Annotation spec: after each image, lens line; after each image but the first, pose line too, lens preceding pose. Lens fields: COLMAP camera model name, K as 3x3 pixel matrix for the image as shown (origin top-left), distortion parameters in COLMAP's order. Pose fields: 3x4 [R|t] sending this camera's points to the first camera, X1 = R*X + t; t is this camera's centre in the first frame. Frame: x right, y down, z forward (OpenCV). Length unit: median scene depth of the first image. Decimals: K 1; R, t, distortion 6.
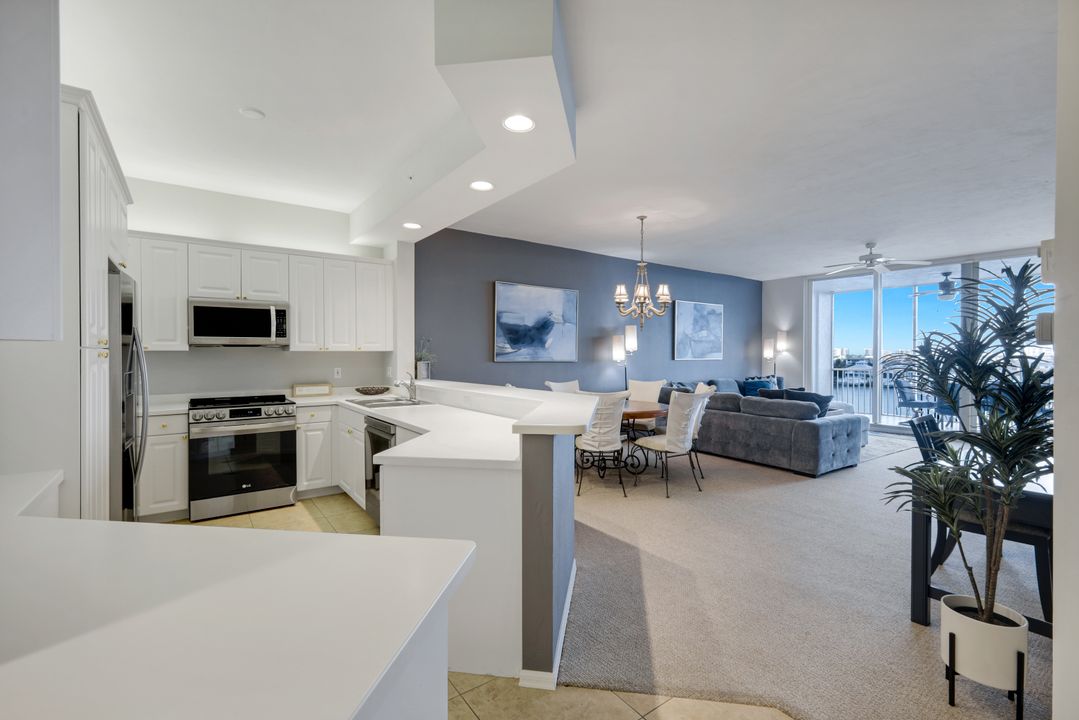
lens RADIAL K [[472.7, 0, 540.1], [0, 472.7, 357.9], [0, 0, 1]] dist [0.001314, 0.001170]
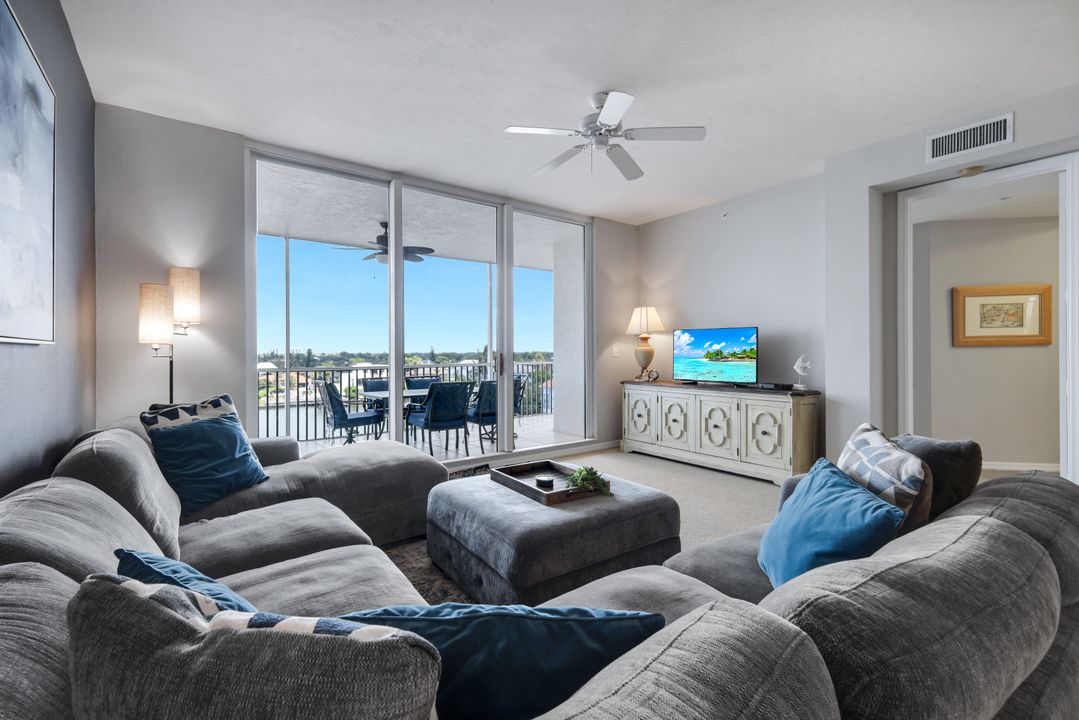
lens RADIAL K [[472.7, 0, 539.7], [0, 472.7, 351.7], [0, 0, 1]] dist [0.001314, 0.001170]
pose [[-0.018491, -0.002577, 0.999826, 0.291565], [0.015336, 0.999878, 0.002861, 0.015012], [-0.999711, 0.015386, -0.018449, 1.388728]]
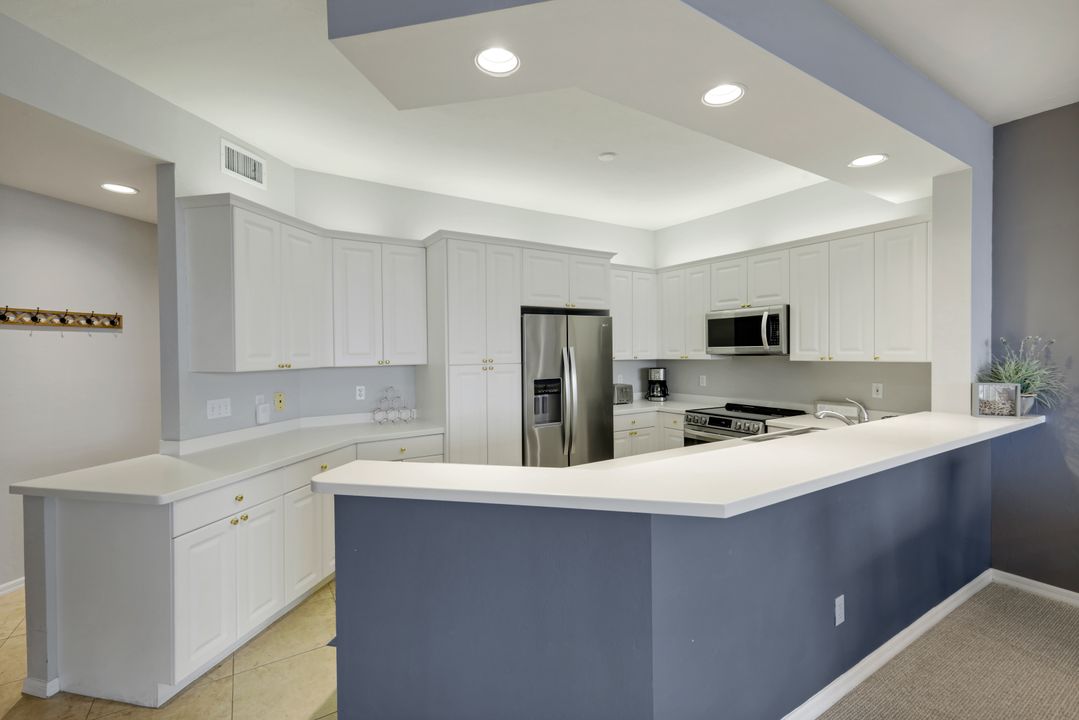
lens RADIAL K [[472.7, 0, 538.9], [0, 472.7, 359.9], [0, 0, 1]] dist [0.001314, 0.001170]
pose [[-0.059805, 0.019039, -0.998029, 0.319568], [0.001577, 0.999819, 0.018978, -0.029357], [0.998209, -0.000439, -0.059824, 0.529585]]
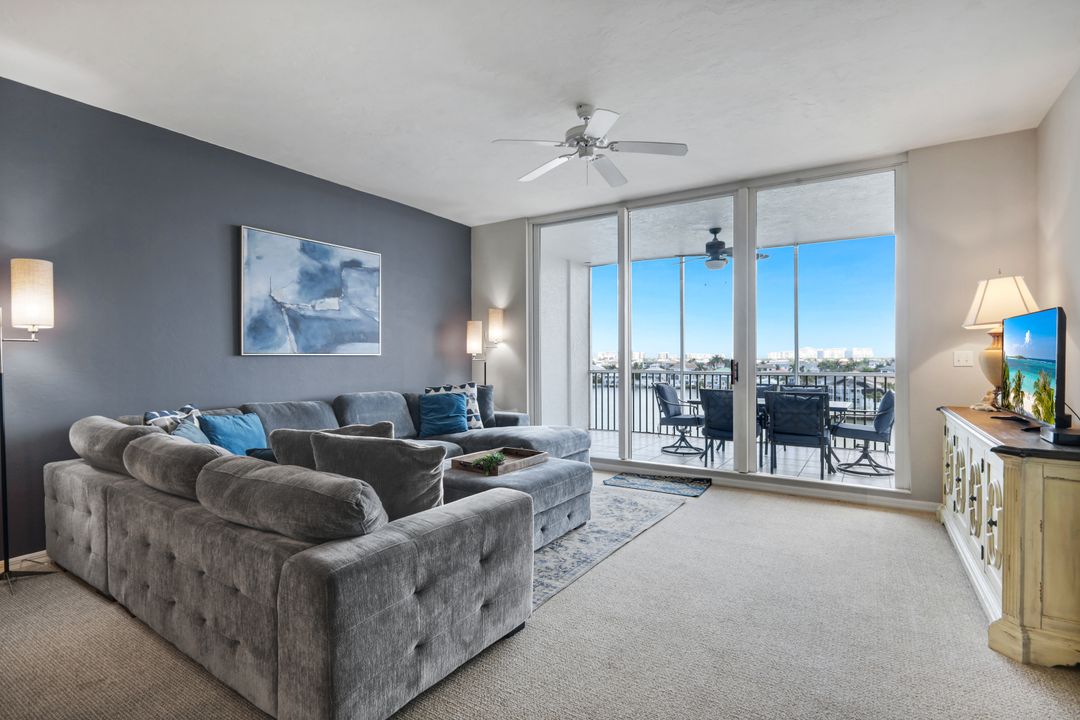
lens RADIAL K [[522.3, 0, 538.4], [0, 522.3, 359.4], [0, 0, 1]] dist [-0.001726, 0.000444]
pose [[0.929791, -0.005779, 0.368043, 0.592066], [0.008156, 0.999955, -0.004904, 0.021190], [-0.367998, 0.007561, 0.929796, 0.681762]]
